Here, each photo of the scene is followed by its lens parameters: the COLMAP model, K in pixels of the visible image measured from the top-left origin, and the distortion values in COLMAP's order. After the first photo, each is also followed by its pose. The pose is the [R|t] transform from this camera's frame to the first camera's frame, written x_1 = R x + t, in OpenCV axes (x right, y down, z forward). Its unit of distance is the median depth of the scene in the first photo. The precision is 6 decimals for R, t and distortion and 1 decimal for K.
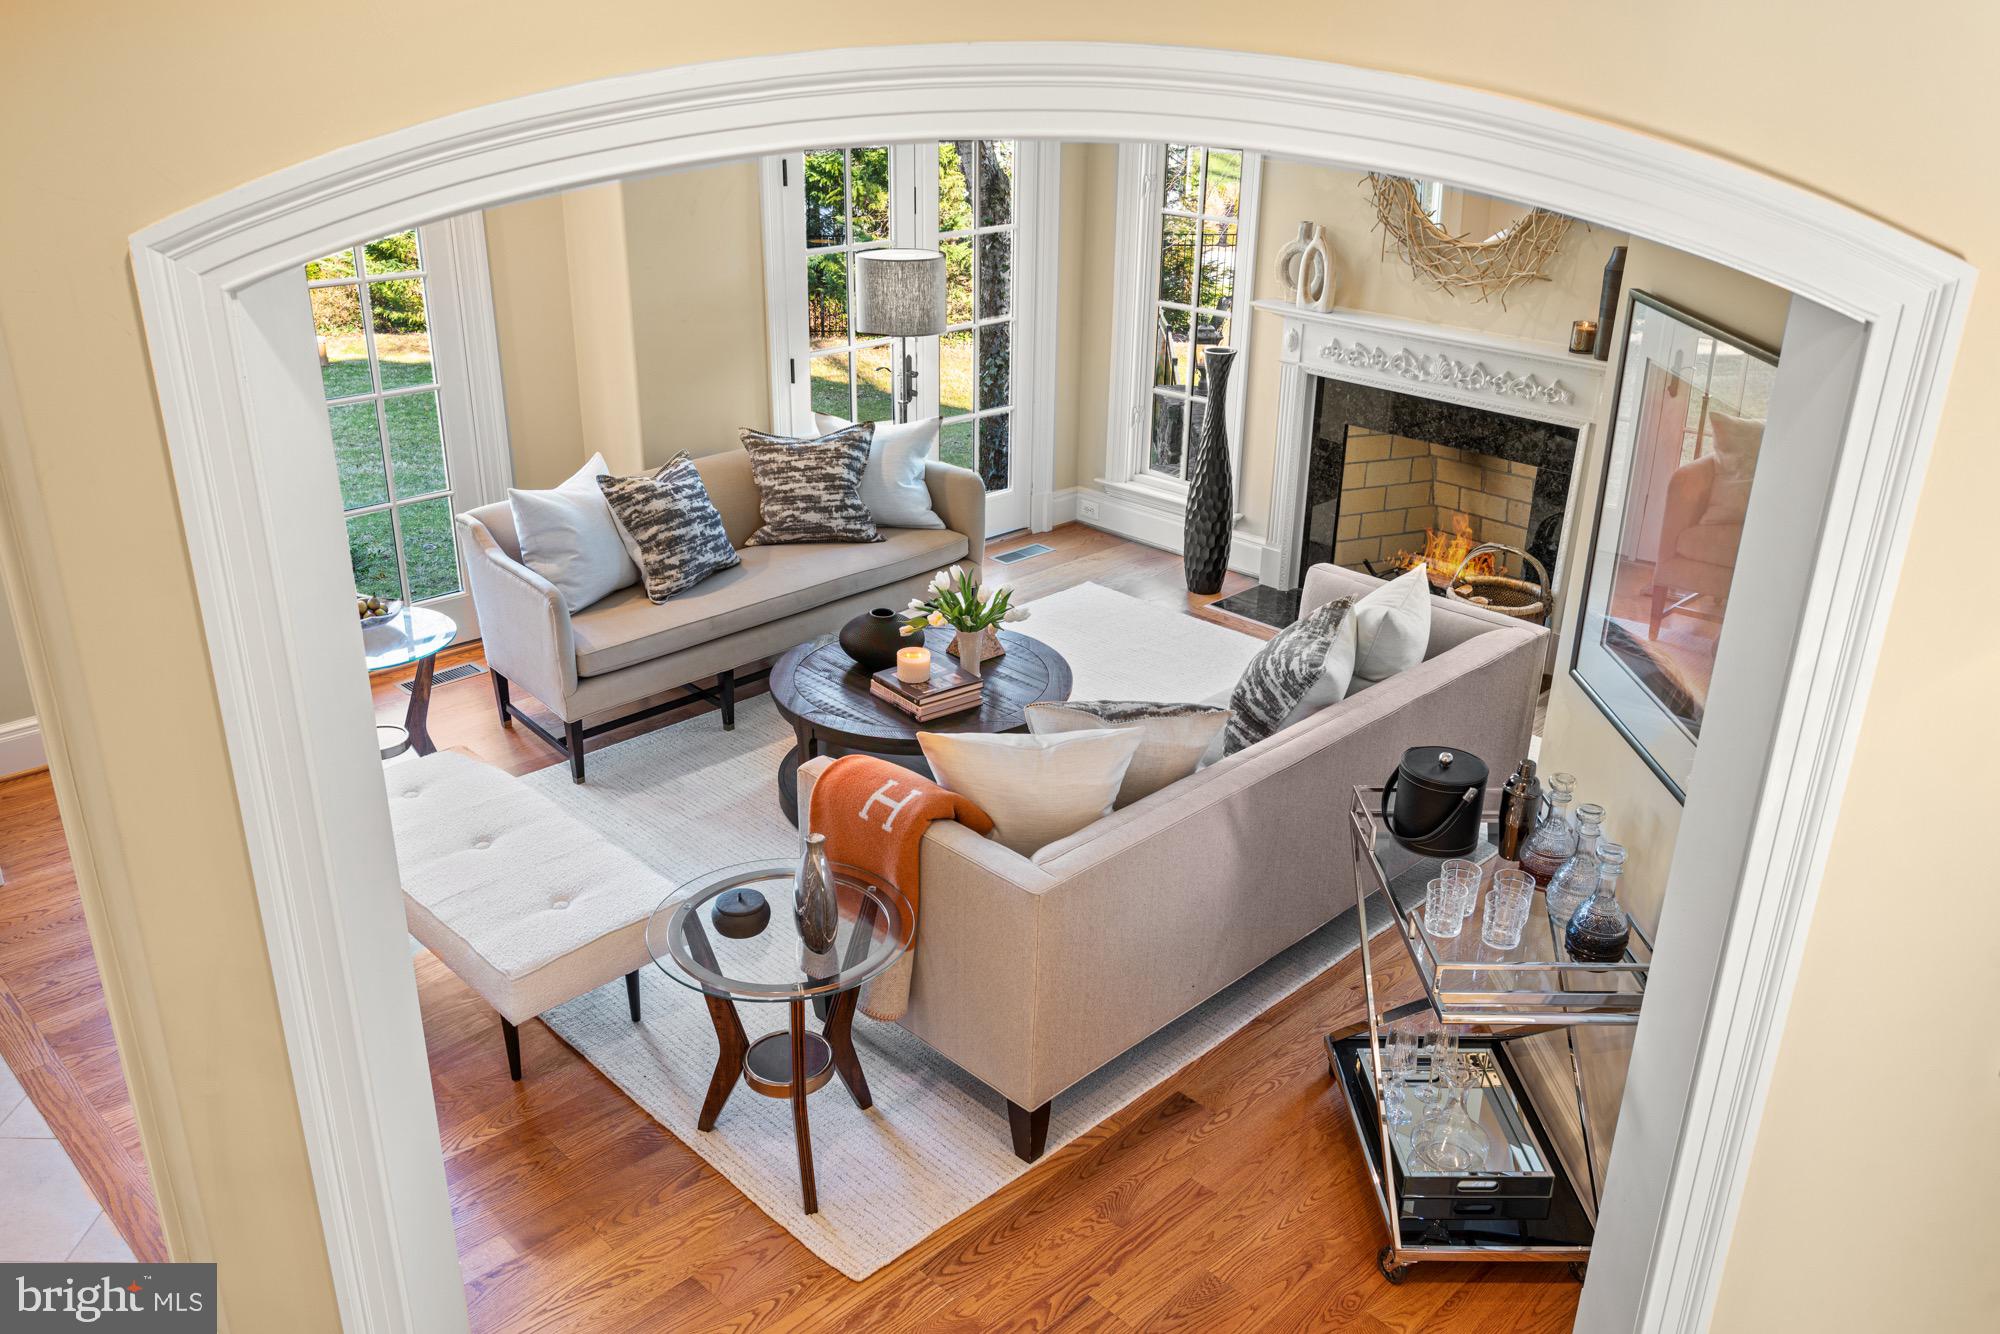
lens RADIAL K [[1666.1, 0, 998.9], [0, 1666.1, 676.9], [0, 0, 1]] dist [0.036778, -0.000334]
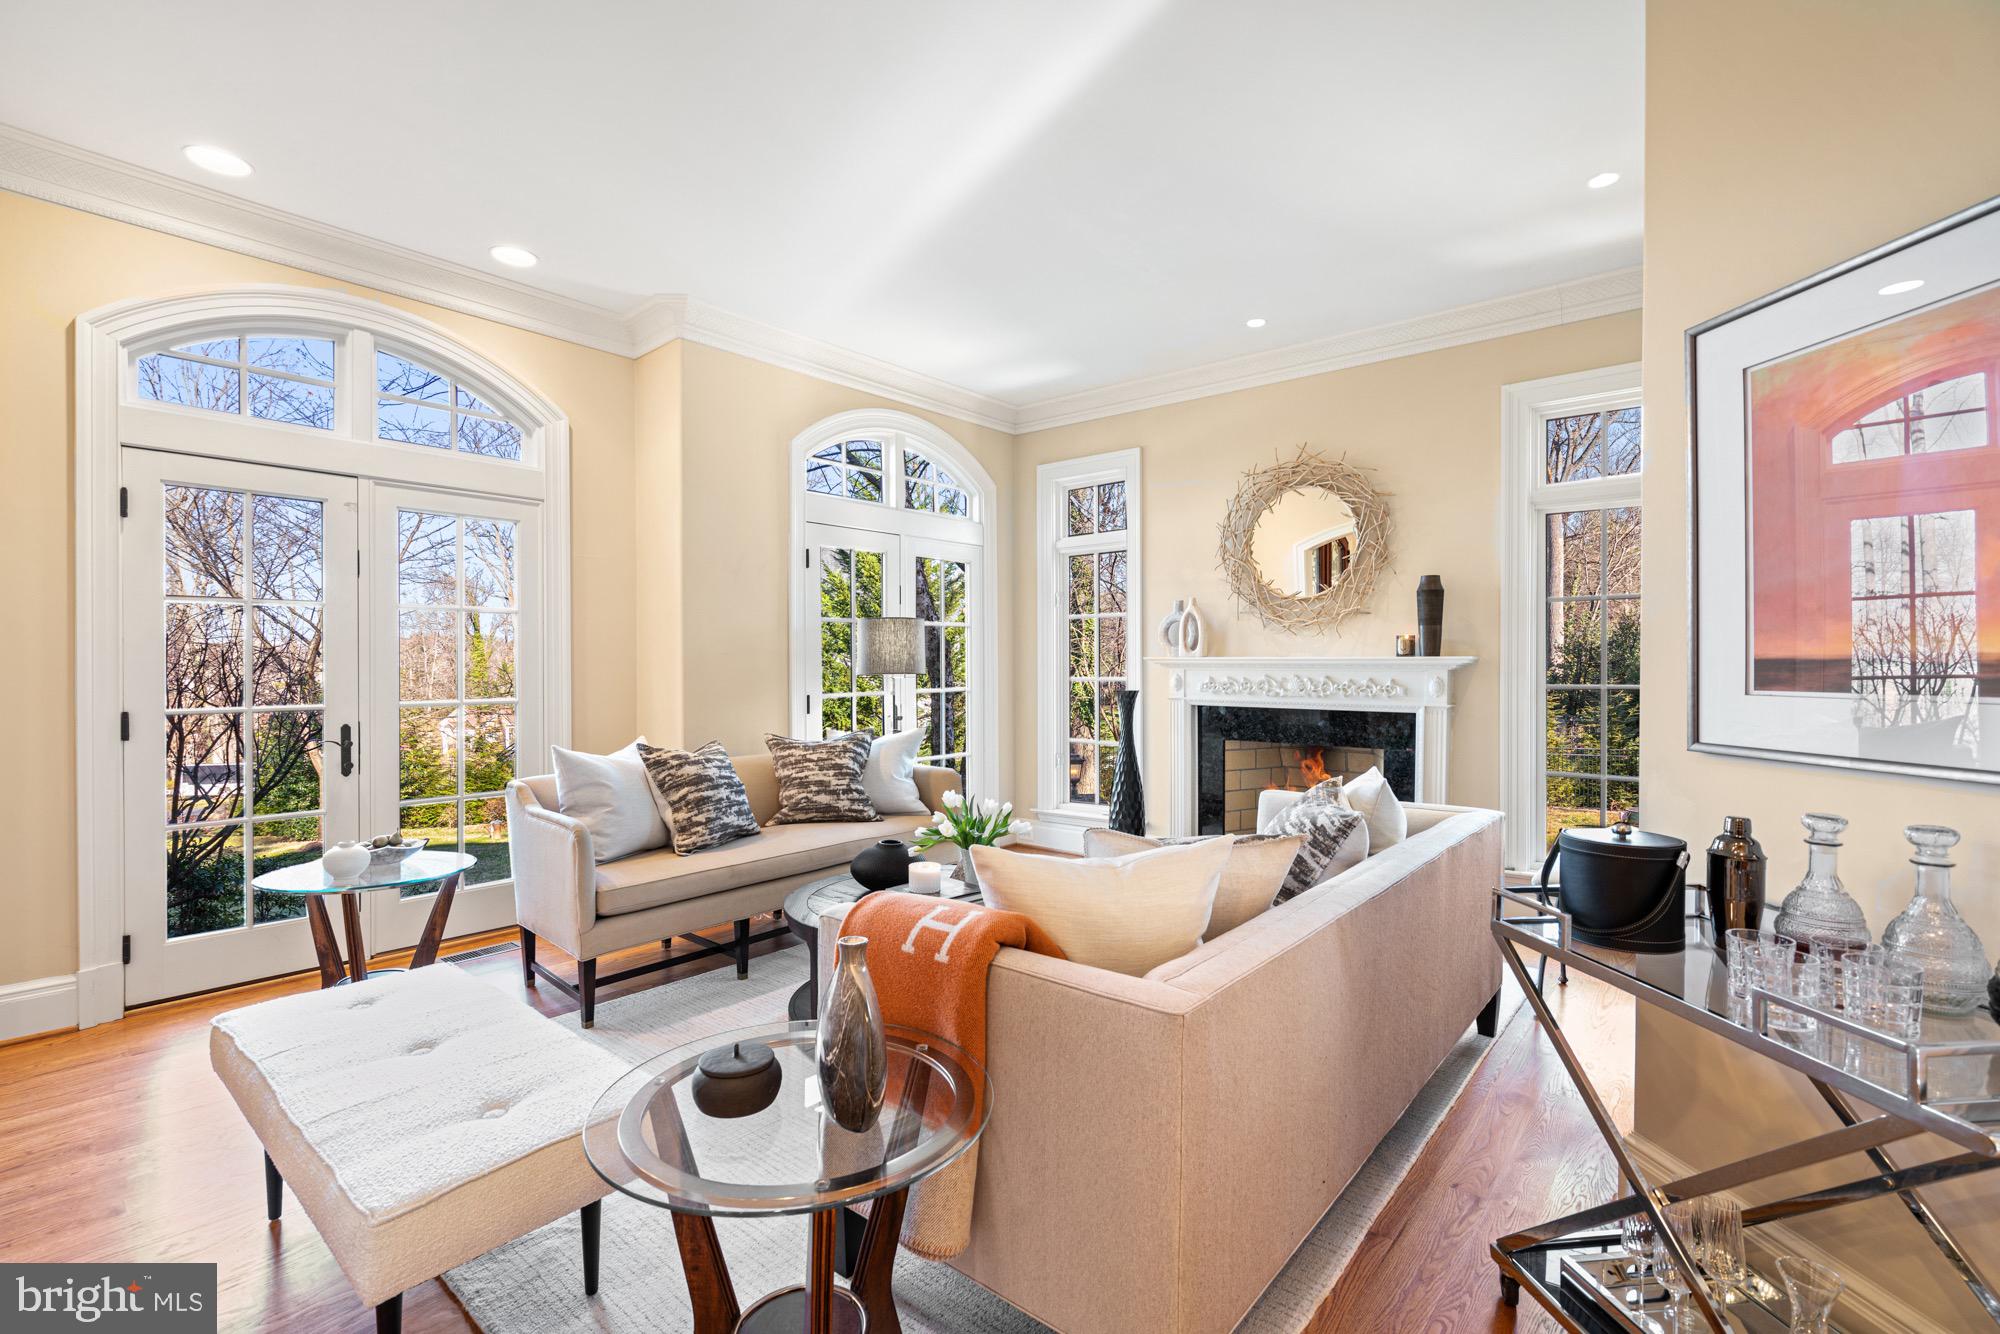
lens RADIAL K [[914.7, 0, 991.9], [0, 914.7, 671.7], [0, 0, 1]] dist [-0.000742, 0.001781]
pose [[0.995686, -0.017689, 0.091089, -0.054577], [0.051797, 0.920437, -0.387443, 0.091058], [-0.076988, 0.390489, 0.917383, 0.388076]]
